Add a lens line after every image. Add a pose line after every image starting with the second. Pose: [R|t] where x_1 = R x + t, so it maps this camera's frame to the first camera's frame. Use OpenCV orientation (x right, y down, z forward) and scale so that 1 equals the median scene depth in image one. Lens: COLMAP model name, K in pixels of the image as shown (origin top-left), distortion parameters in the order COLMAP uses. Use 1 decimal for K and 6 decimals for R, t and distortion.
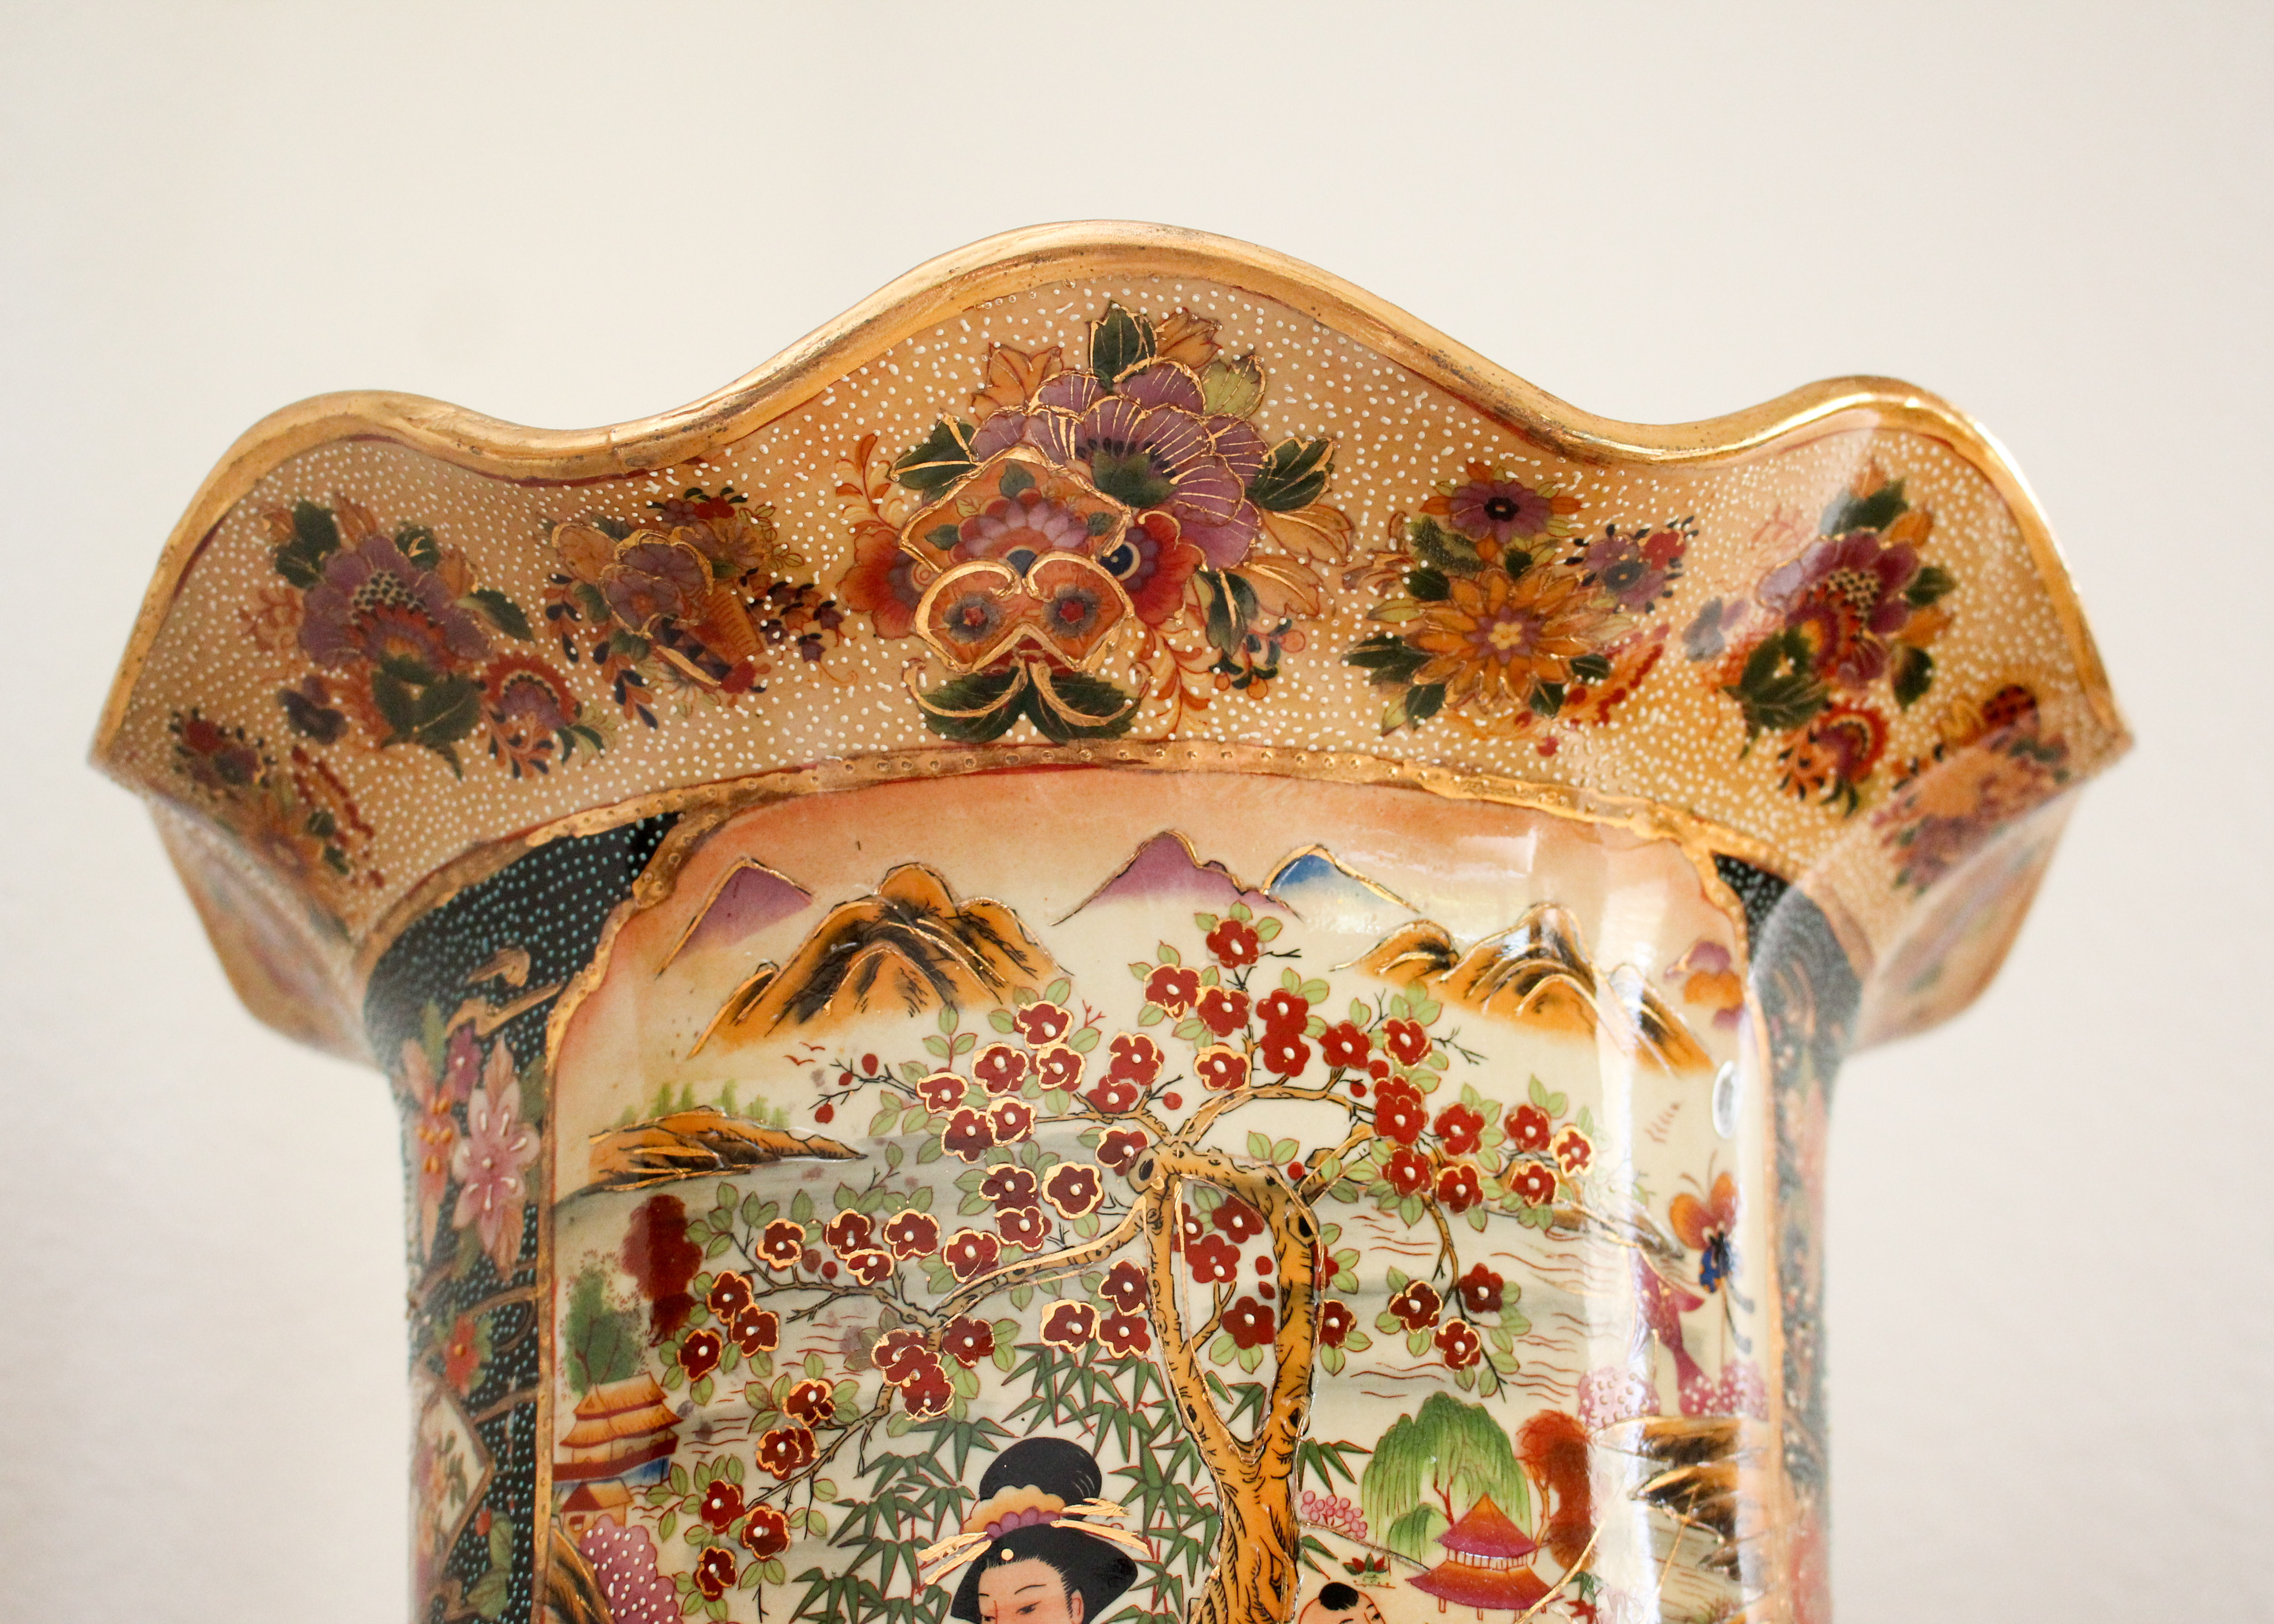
lens RADIAL K [[3506.2, 0, 1158.4], [0, 3506.2, 830.9], [0, 0, 1]] dist [-0.067326, 0.000000]
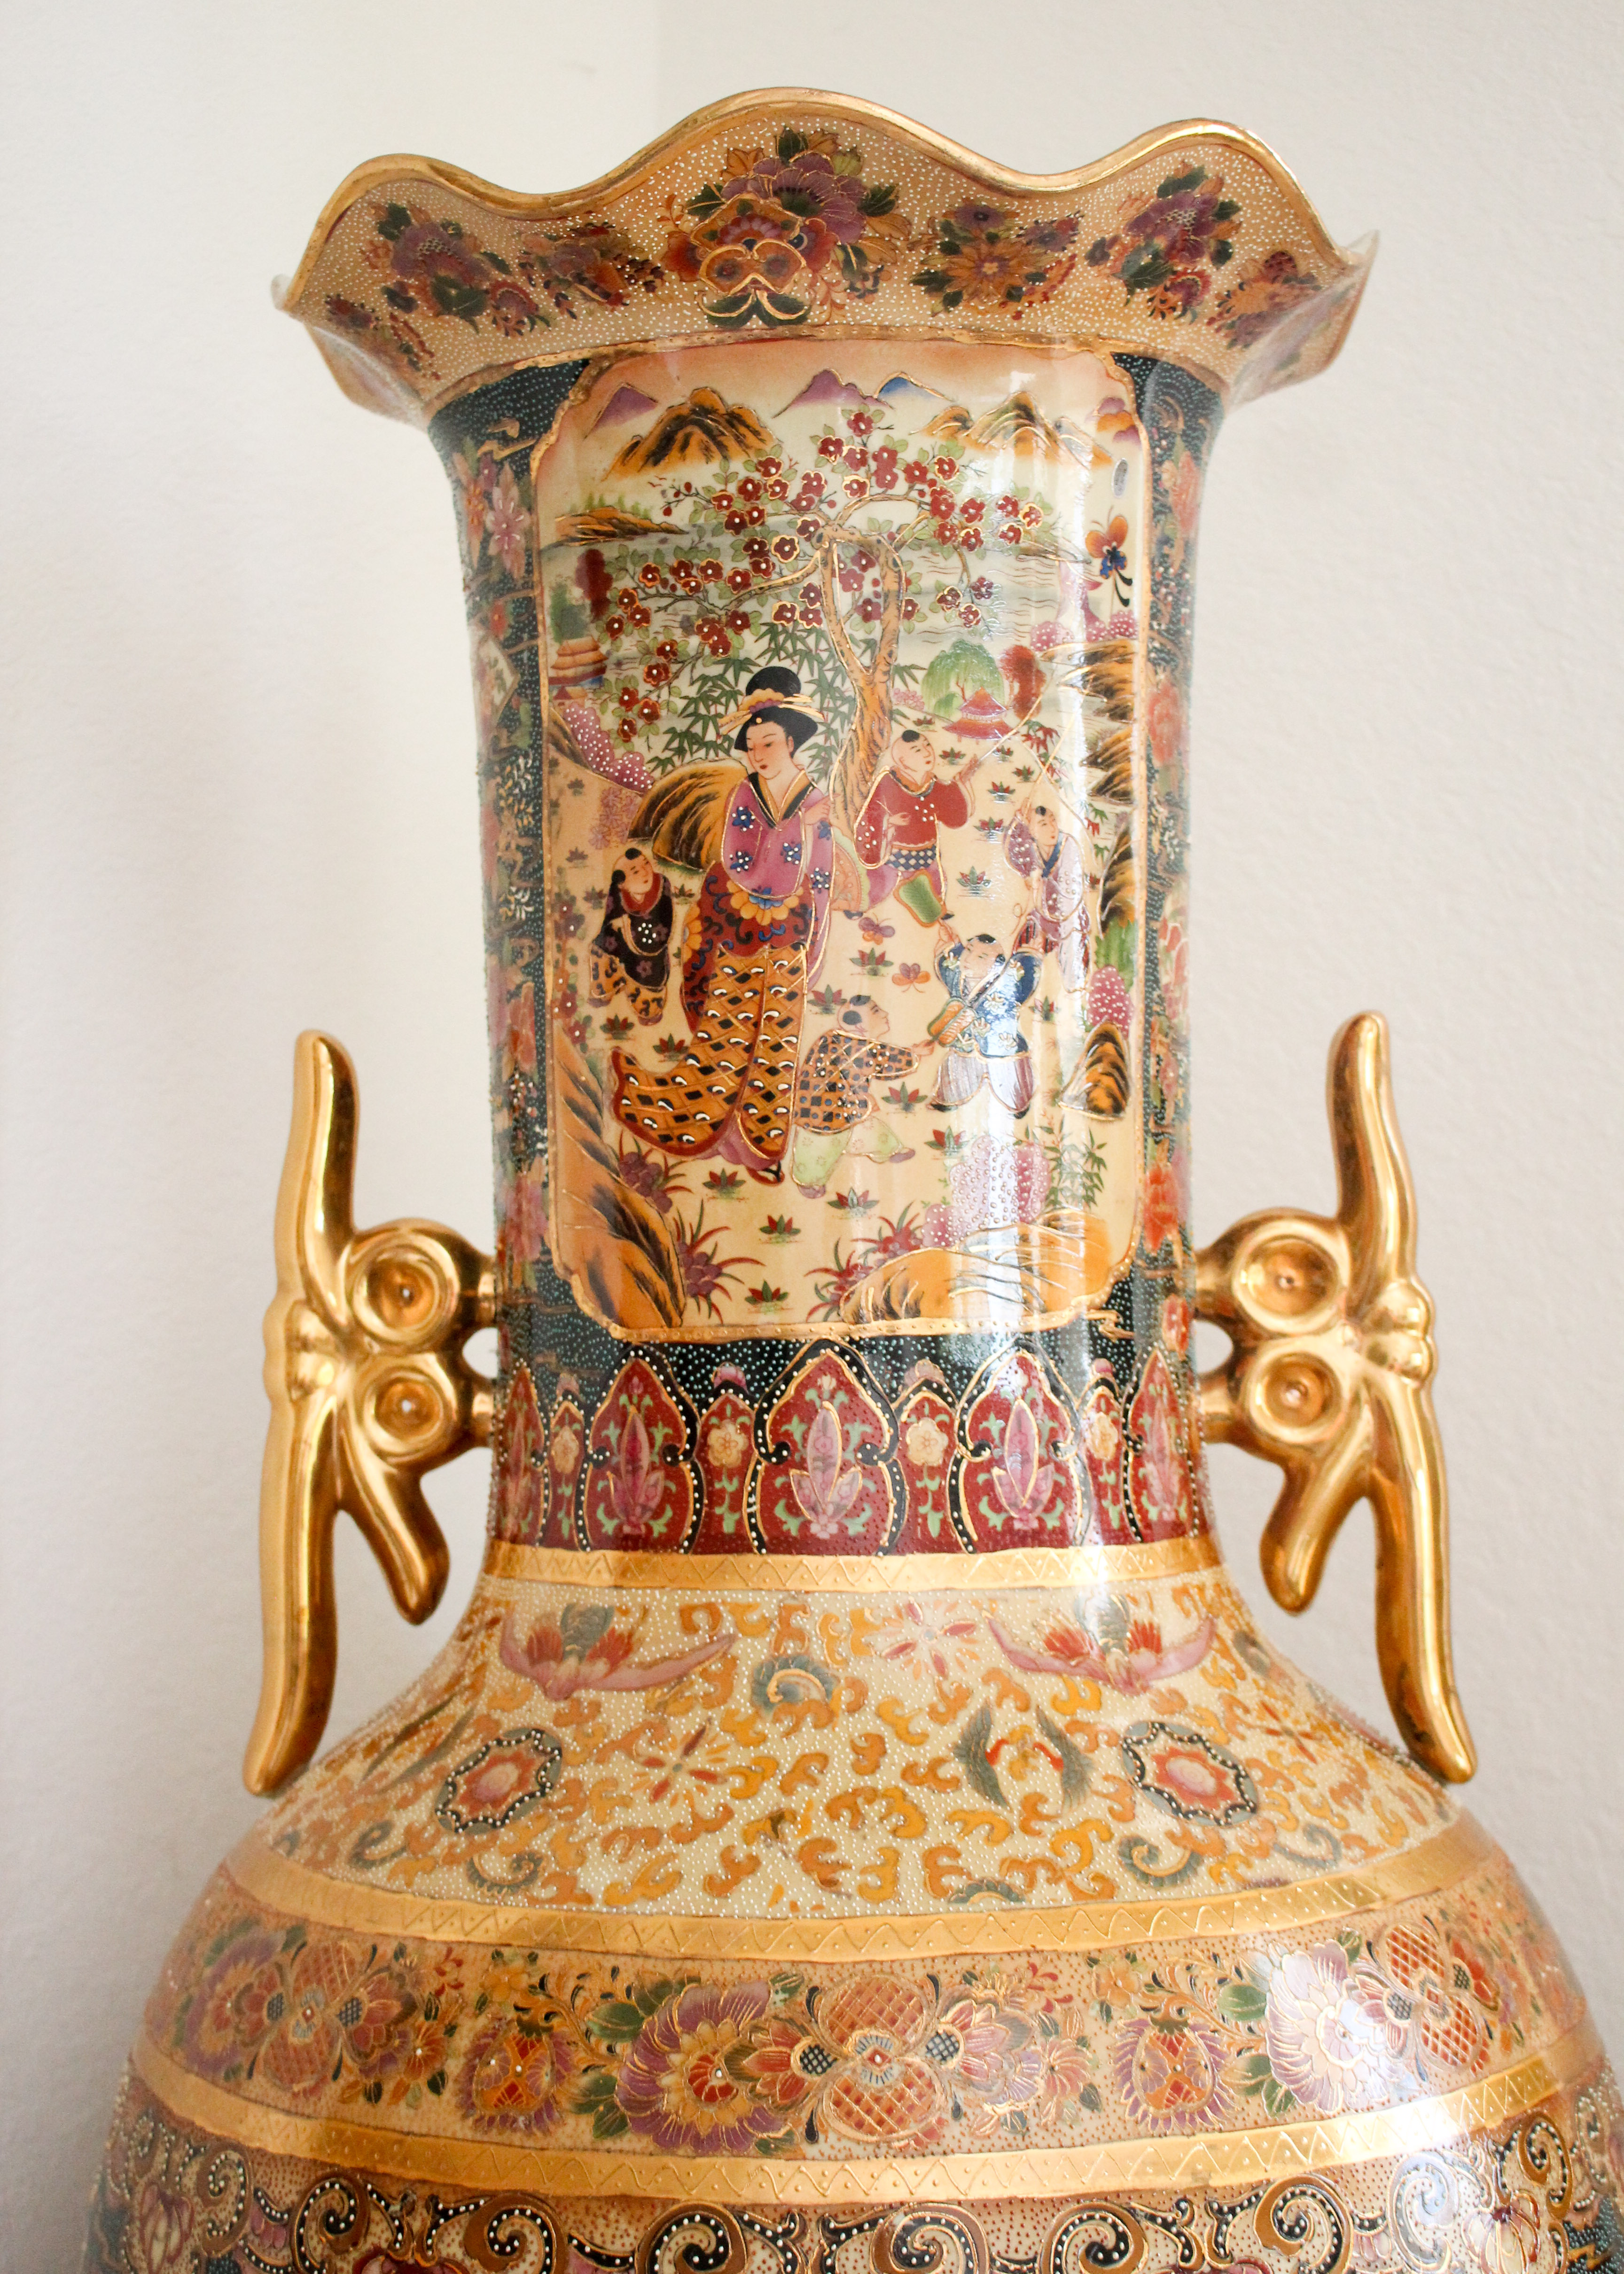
lens RADIAL K [[3506.2, 0, 797.9], [0, 3506.2, 1155.0], [0, 0, 1]] dist [-0.067326, 0.000000]
pose [[0.997071, -0.009116, -0.075940, 0.136564], [0.036844, 0.927332, 0.372422, -0.335653], [0.067027, -0.374129, 0.924951, -1.064236]]
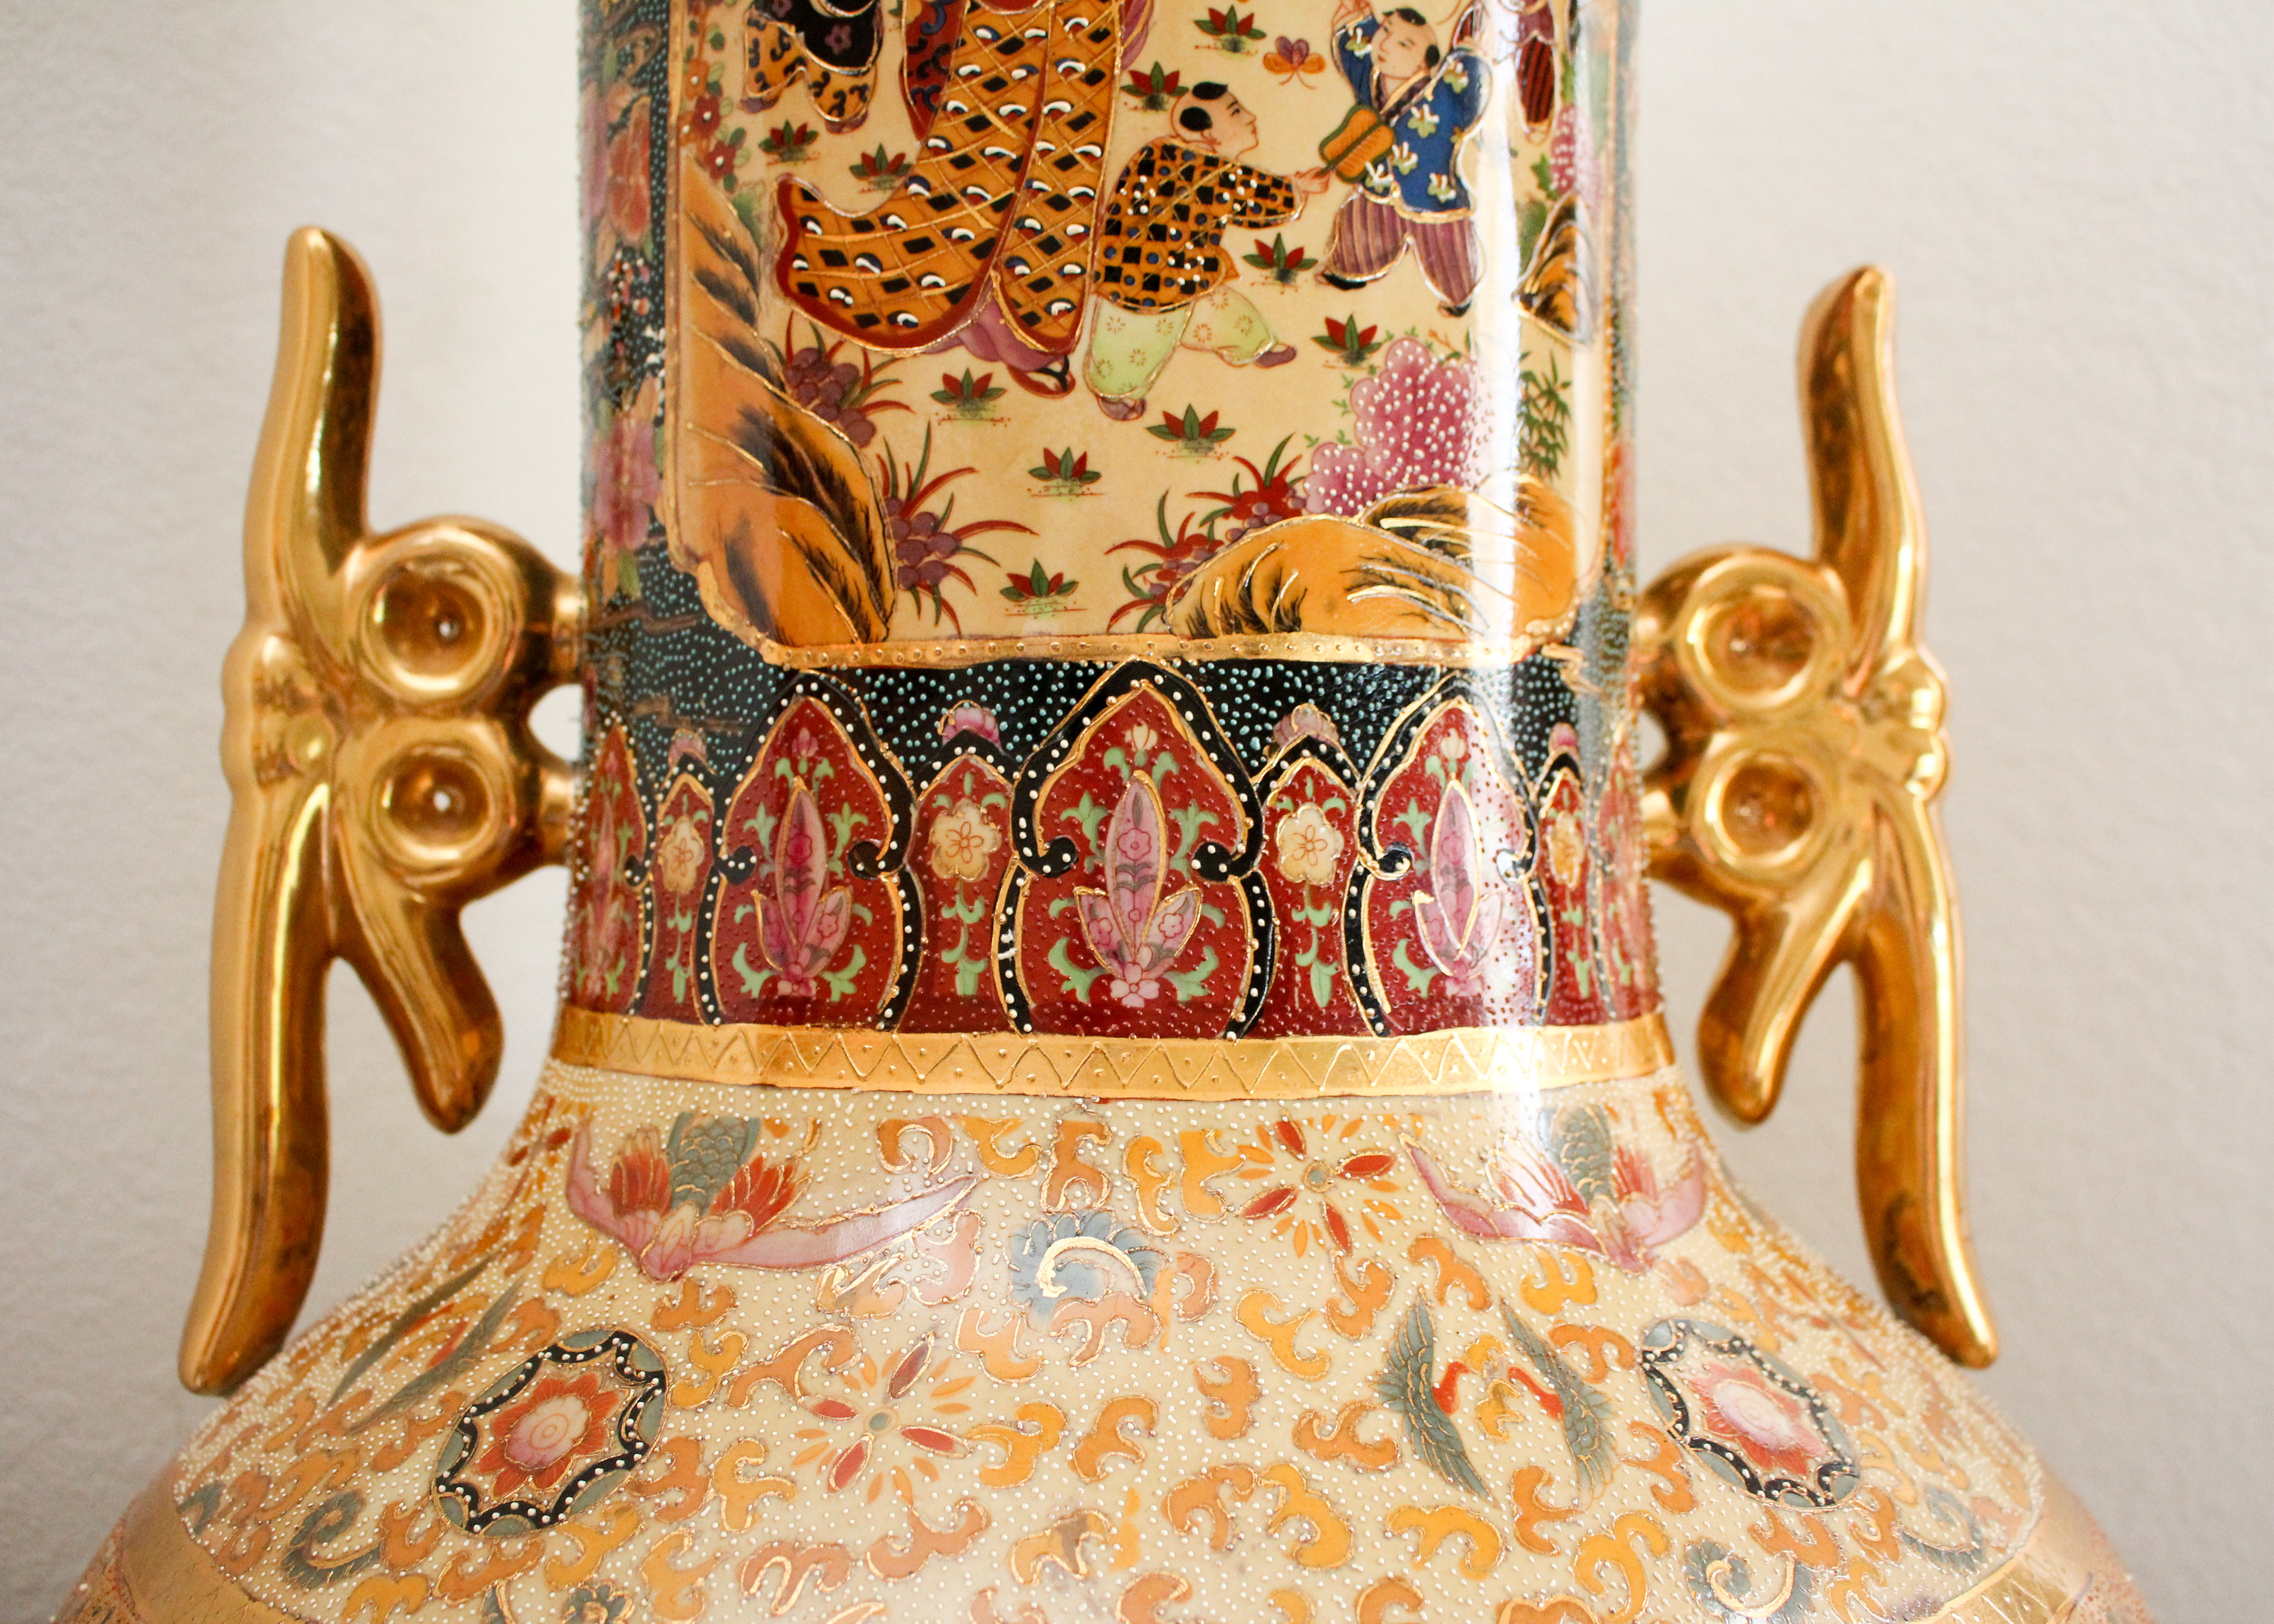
lens RADIAL K [[2376.3, 0, 1138.9], [0, 2376.3, 813.0], [0, 0, 1]] dist [-0.113486, 0.000000]
pose [[0.998956, 0.014255, 0.043403, -0.038153], [-0.030118, 0.919856, 0.391097, 0.259483], [-0.034349, -0.391996, 0.919325, 0.031797]]
